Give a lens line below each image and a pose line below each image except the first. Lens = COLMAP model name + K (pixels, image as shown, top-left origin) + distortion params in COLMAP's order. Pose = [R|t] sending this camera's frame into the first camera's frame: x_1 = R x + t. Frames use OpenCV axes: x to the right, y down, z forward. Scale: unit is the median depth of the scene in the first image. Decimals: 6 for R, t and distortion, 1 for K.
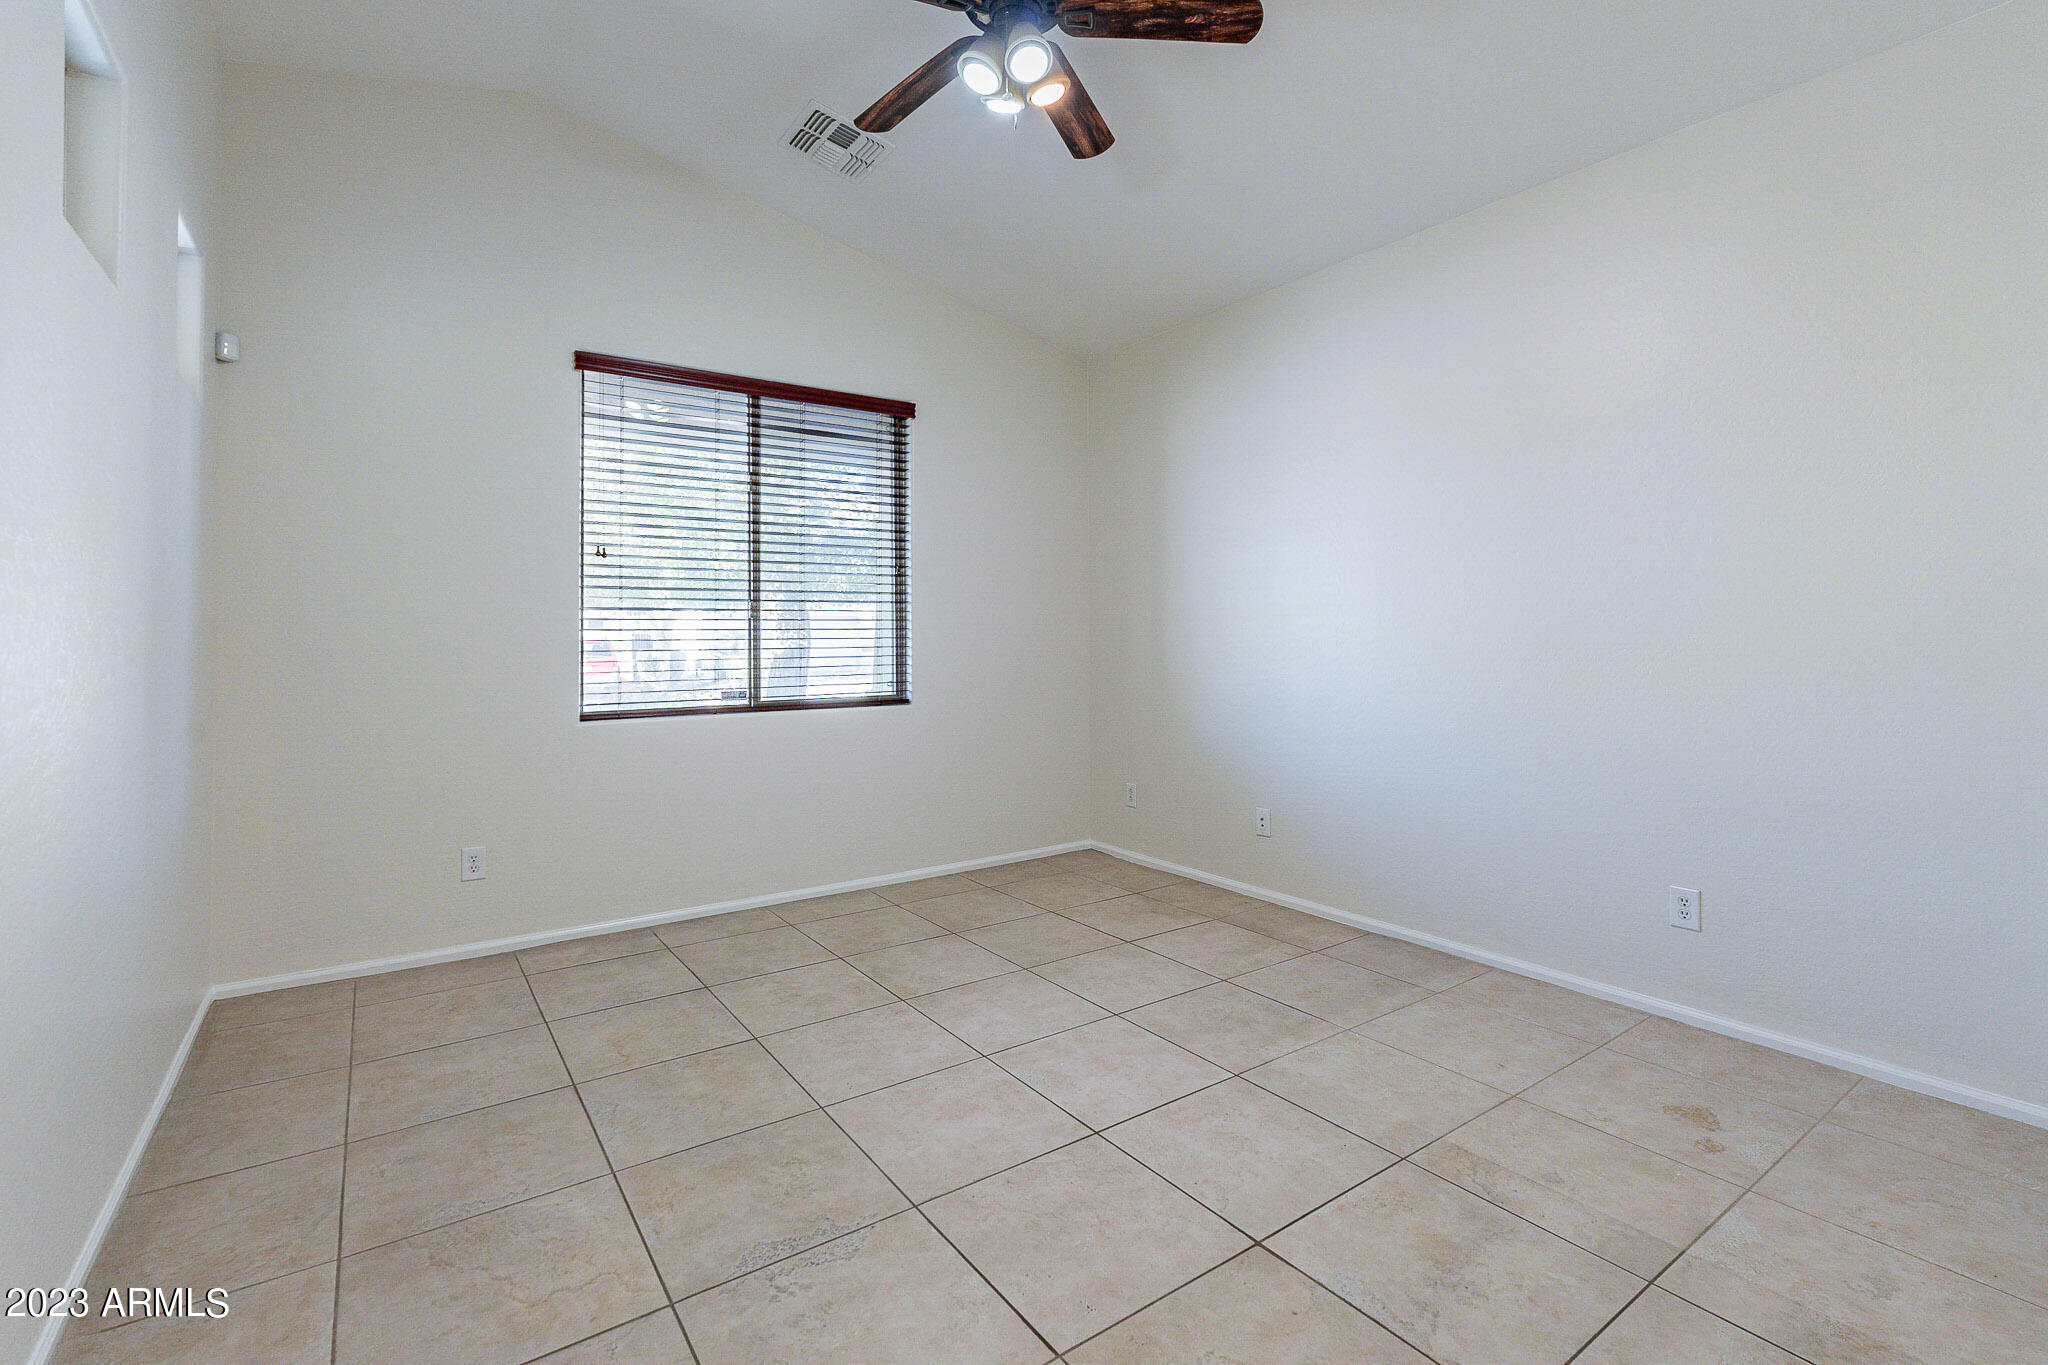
lens RADIAL K [[899.7, 0, 1018.5], [0, 899.7, 672.1], [0, 0, 1]] dist [-0.001273, -0.000006]
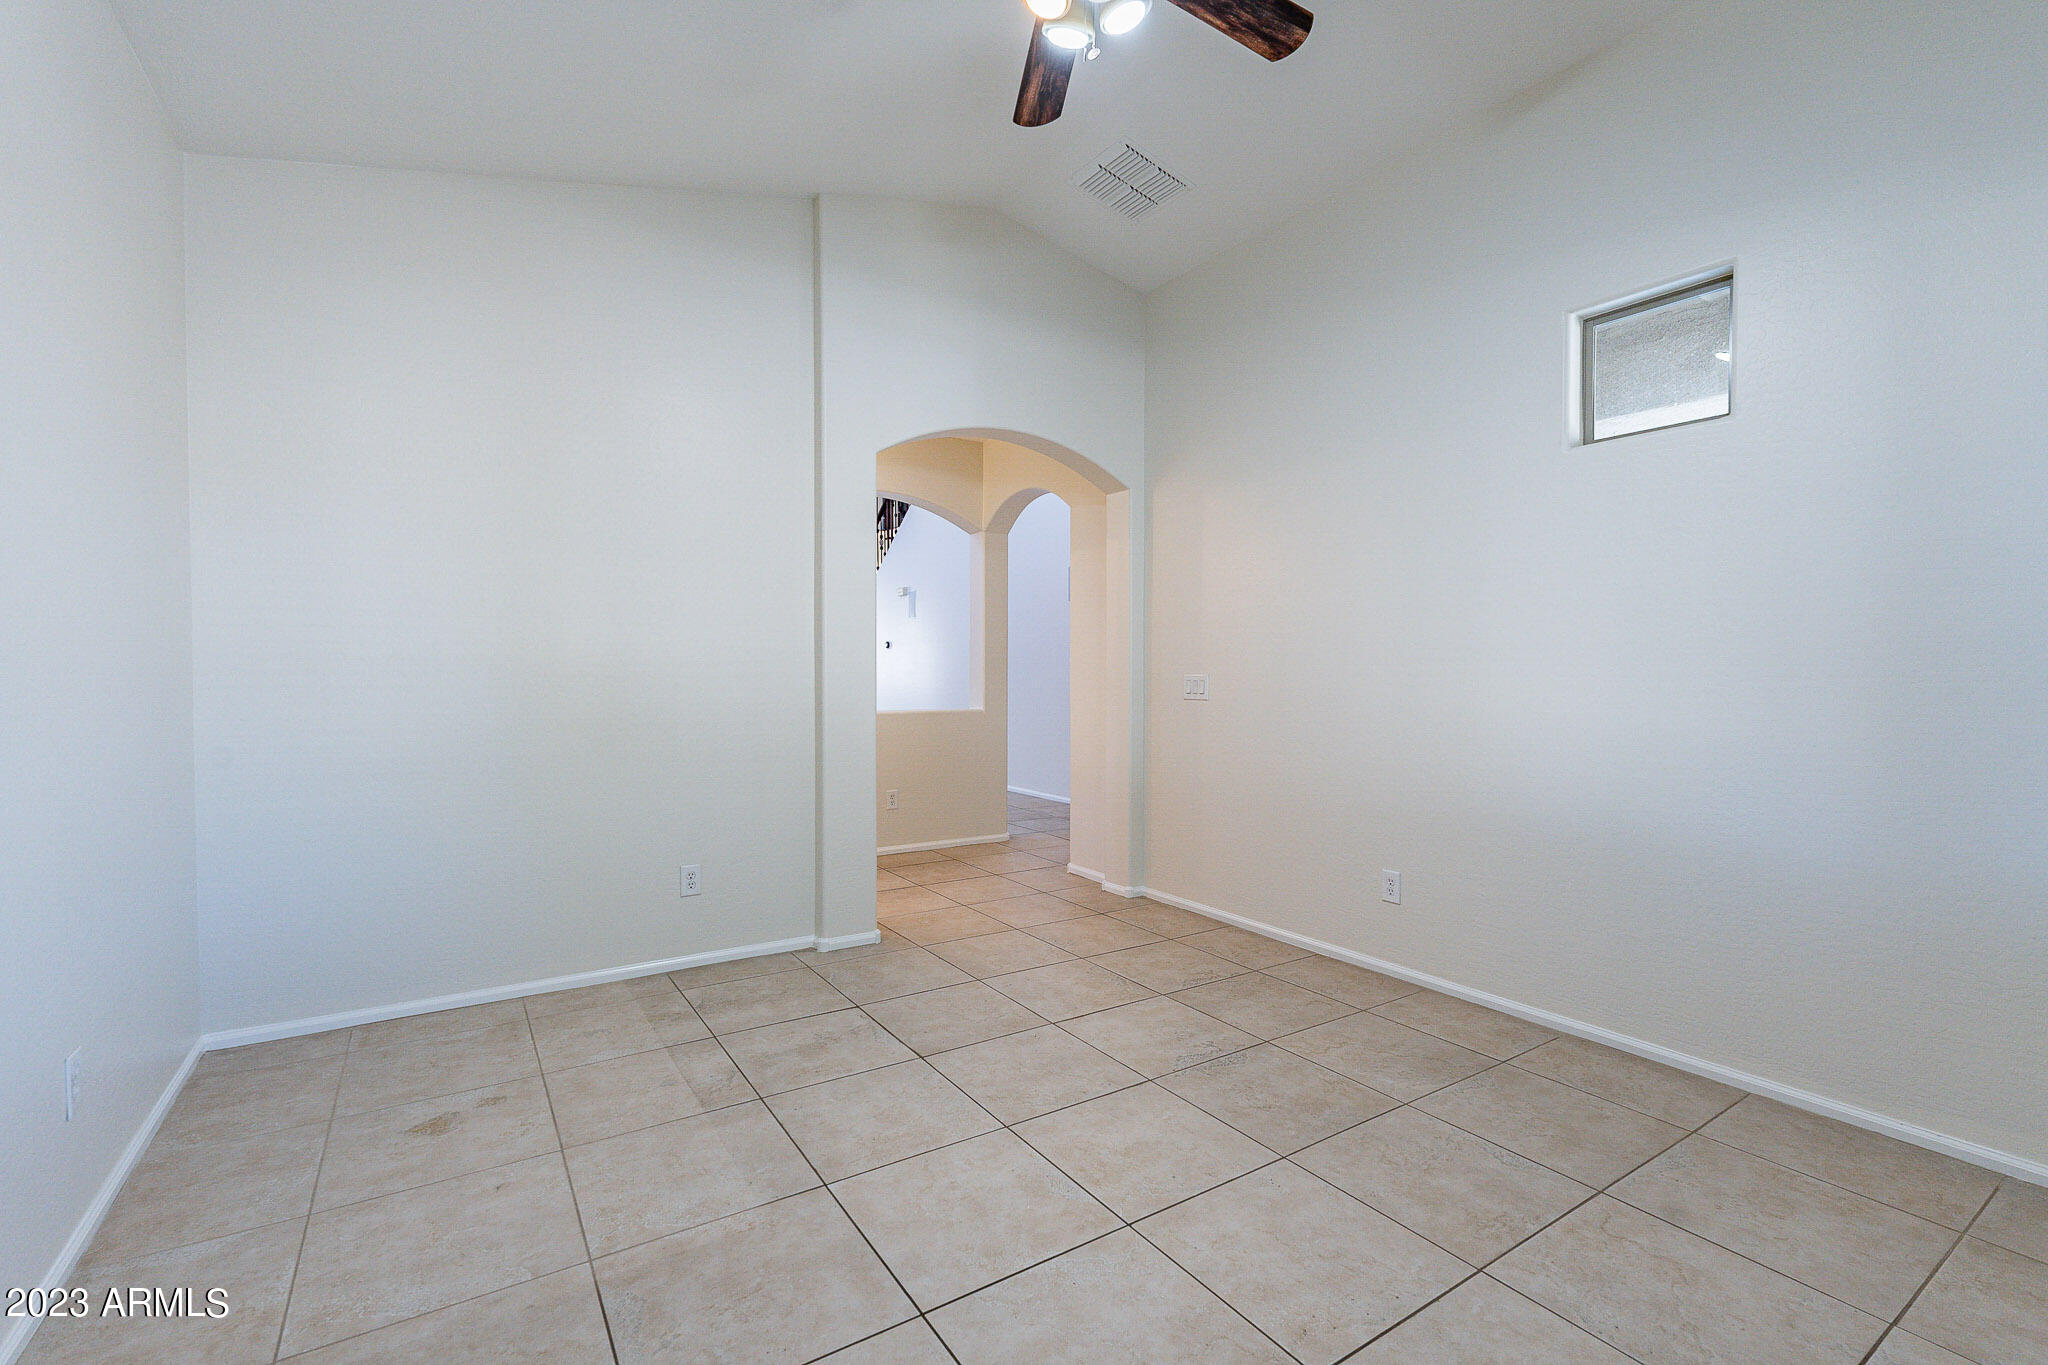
lens RADIAL K [[899.7, 0, 1018.5], [0, 899.7, 672.1], [0, 0, 1]] dist [-0.001273, -0.000006]
pose [[-0.999293, 0.001141, 0.037580, 0.029810], [0.002628, 0.999215, 0.039537, -0.076951], [-0.037506, 0.039607, -0.998511, 2.005962]]
